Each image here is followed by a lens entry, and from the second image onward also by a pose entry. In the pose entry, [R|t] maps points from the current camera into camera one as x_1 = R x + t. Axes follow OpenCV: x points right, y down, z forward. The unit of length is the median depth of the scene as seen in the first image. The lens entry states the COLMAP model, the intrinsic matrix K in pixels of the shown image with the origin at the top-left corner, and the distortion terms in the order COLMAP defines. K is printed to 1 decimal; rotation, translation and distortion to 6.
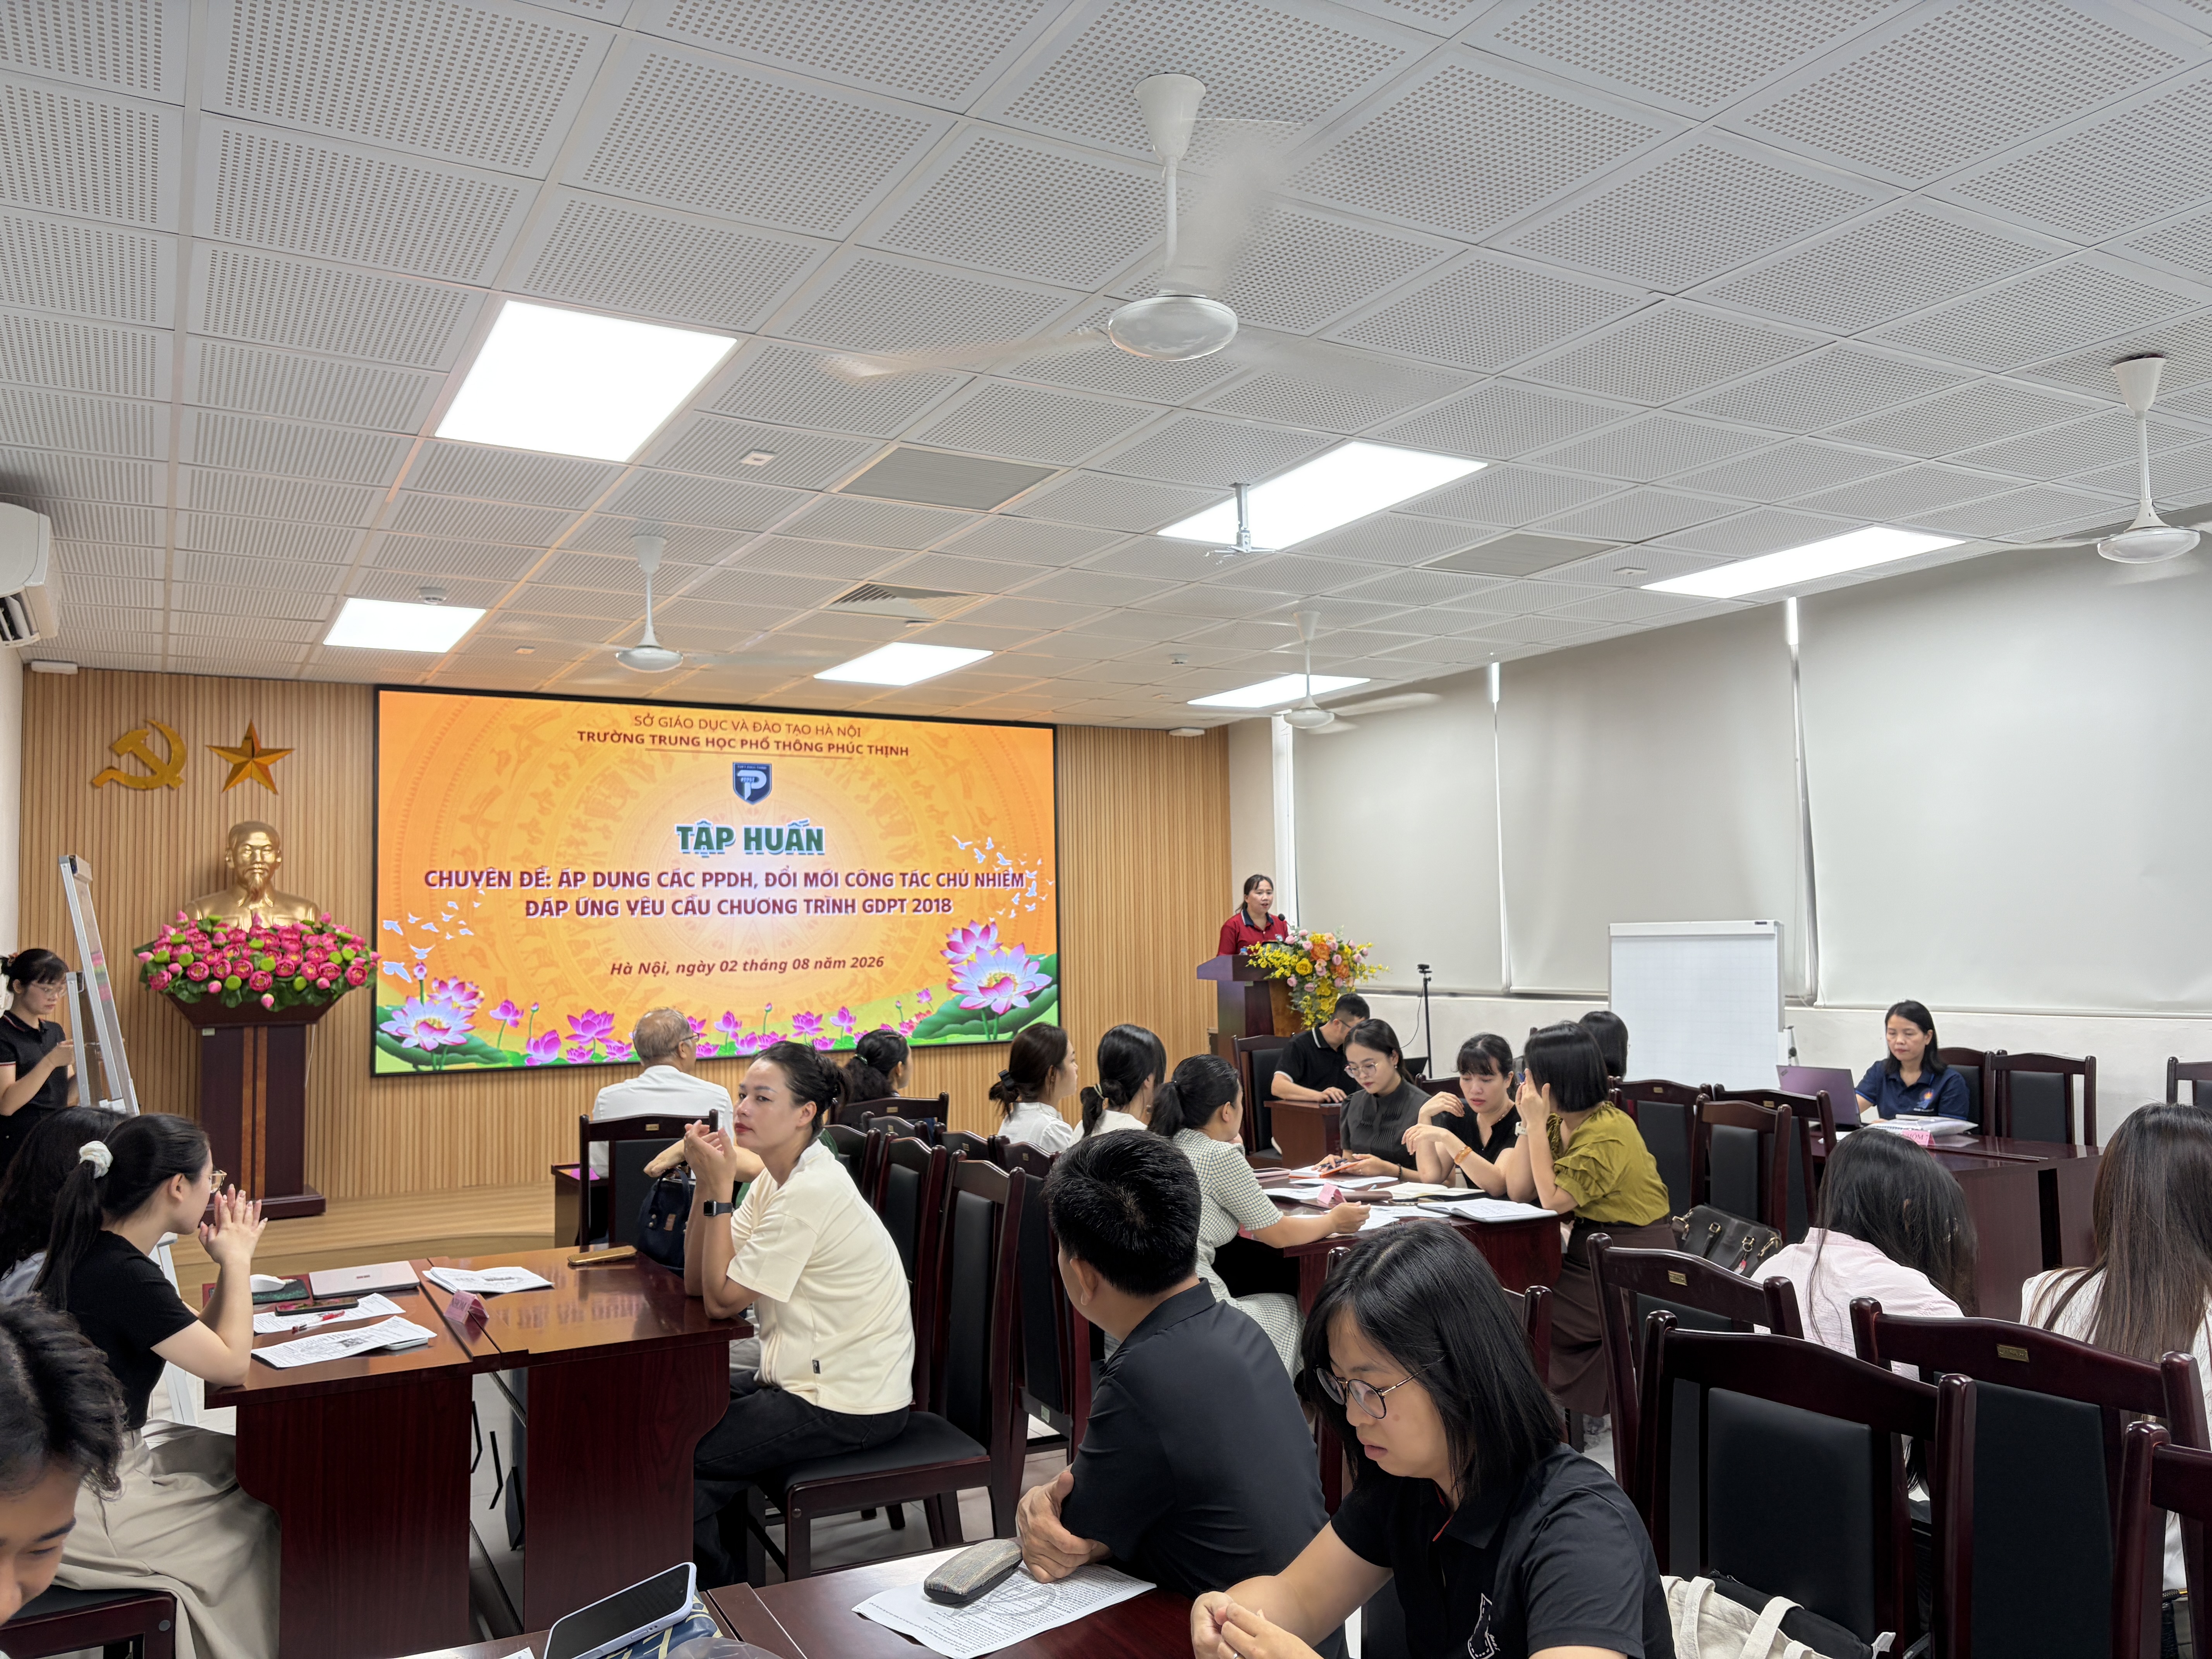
lens RADIAL K [[1666.8, 0, 1108.5], [0, 1666.8, 816.8], [0, 0, 1]] dist [0.057387, -0.059711]
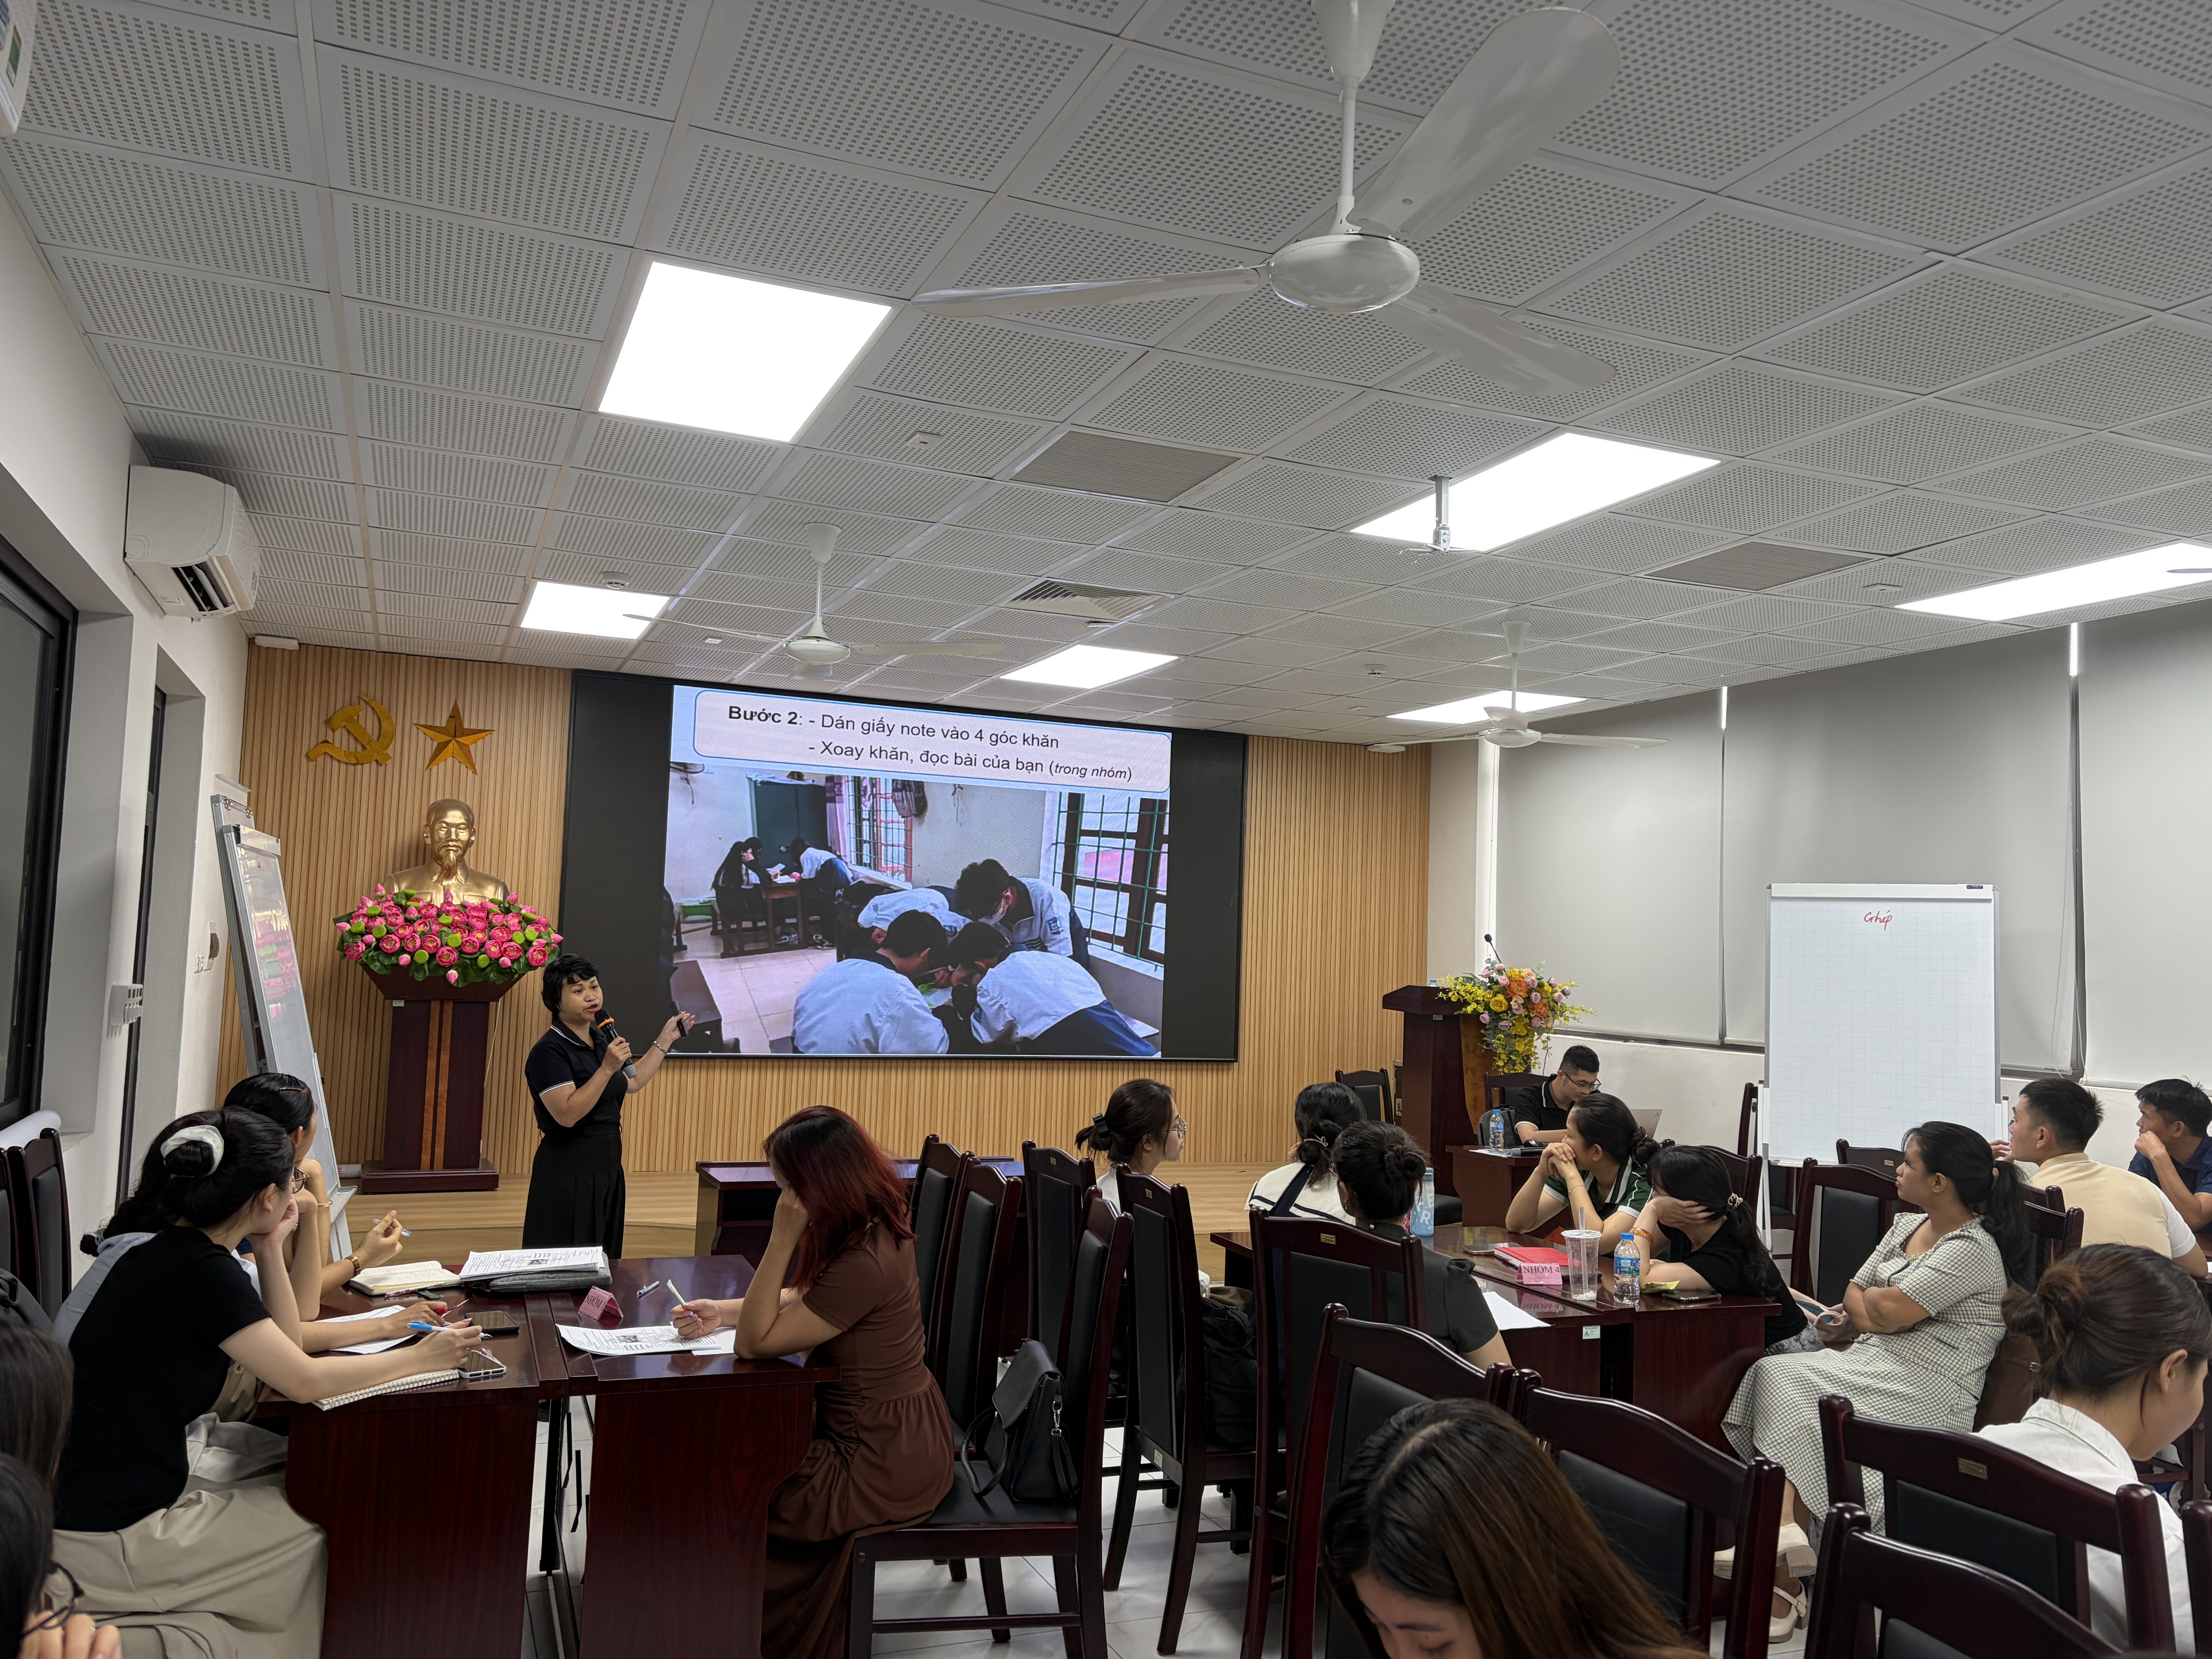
lens RADIAL K [[1666.8, 0, 1097.5], [0, 1666.8, 809.9], [0, 0, 1]] dist [0.057387, -0.059711]
pose [[0.990577, 0.044172, -0.129641, 0.012175], [-0.045598, 0.998927, -0.008049, -0.000655], [0.129146, 0.013884, 0.991528, 0.041508]]
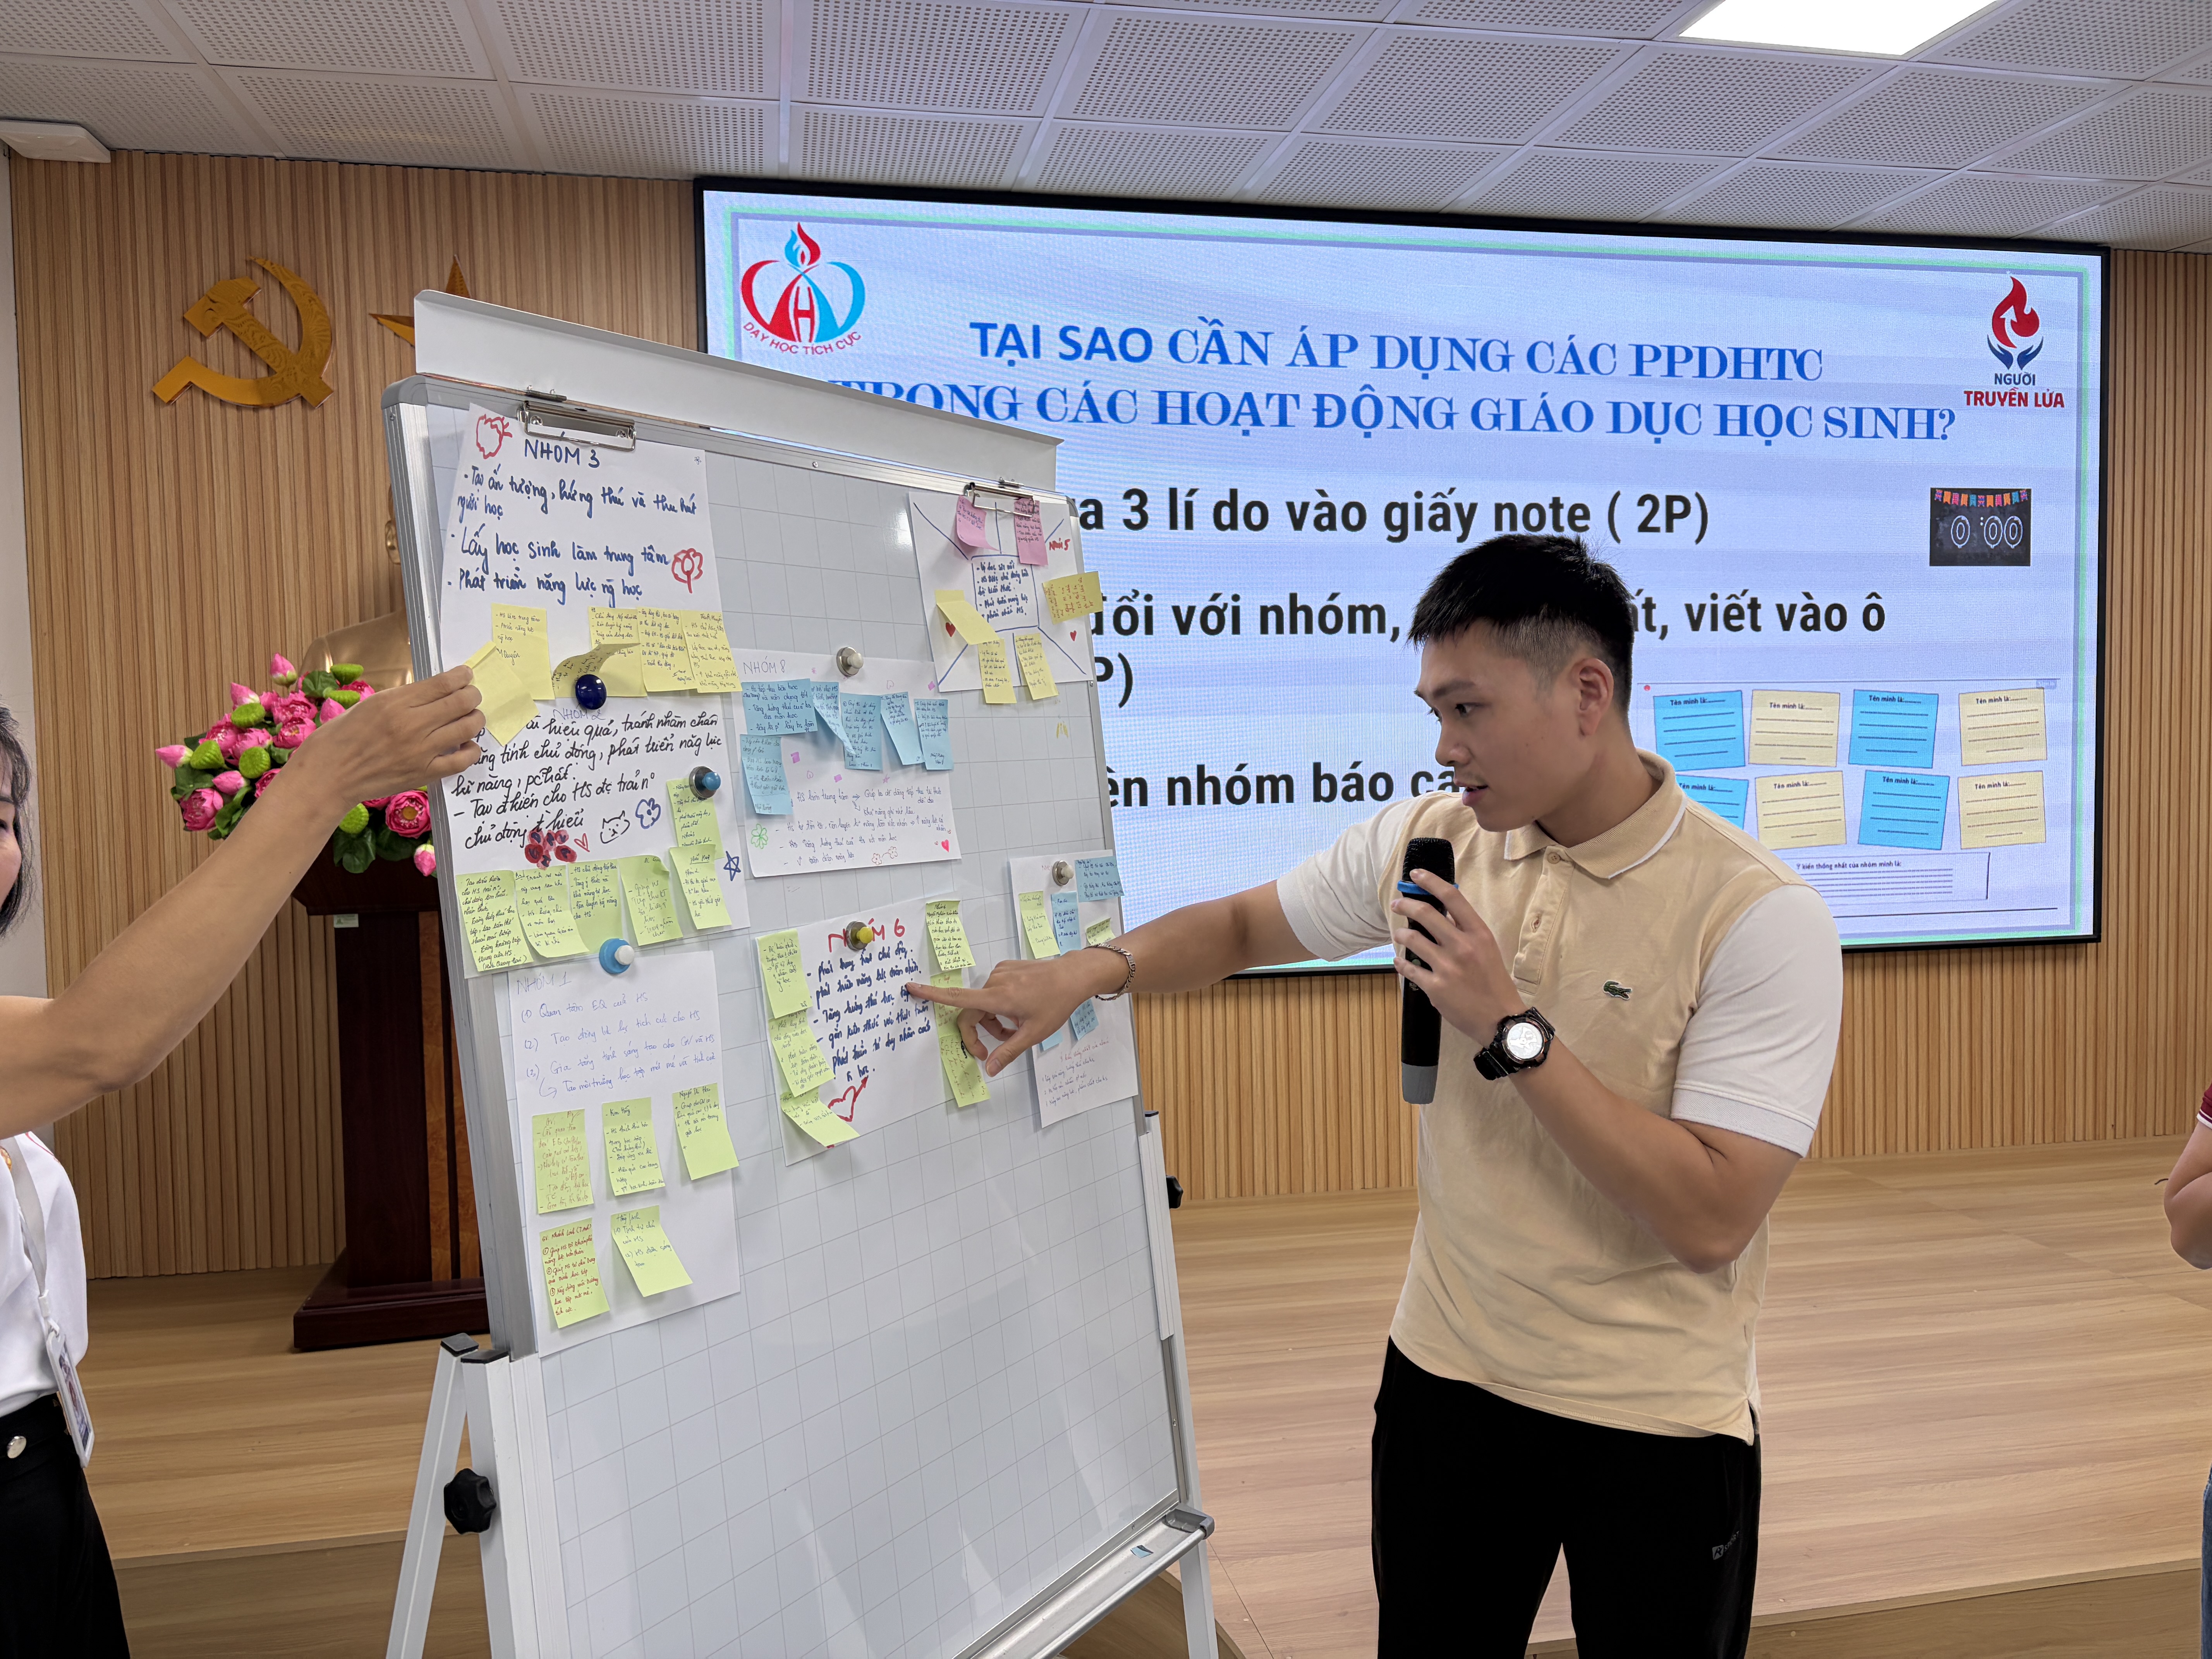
lens RADIAL K [[1666.8, 0, 1101.6], [0, 1666.8, 828.7], [0, 0, 1]] dist [0.057387, -0.059711]
pose [[0.949173, 0.018729, -0.314197, -0.188181], [0.022488, 0.991642, 0.127046, 0.047433], [0.313951, -0.127655, 0.940818, 0.608482]]
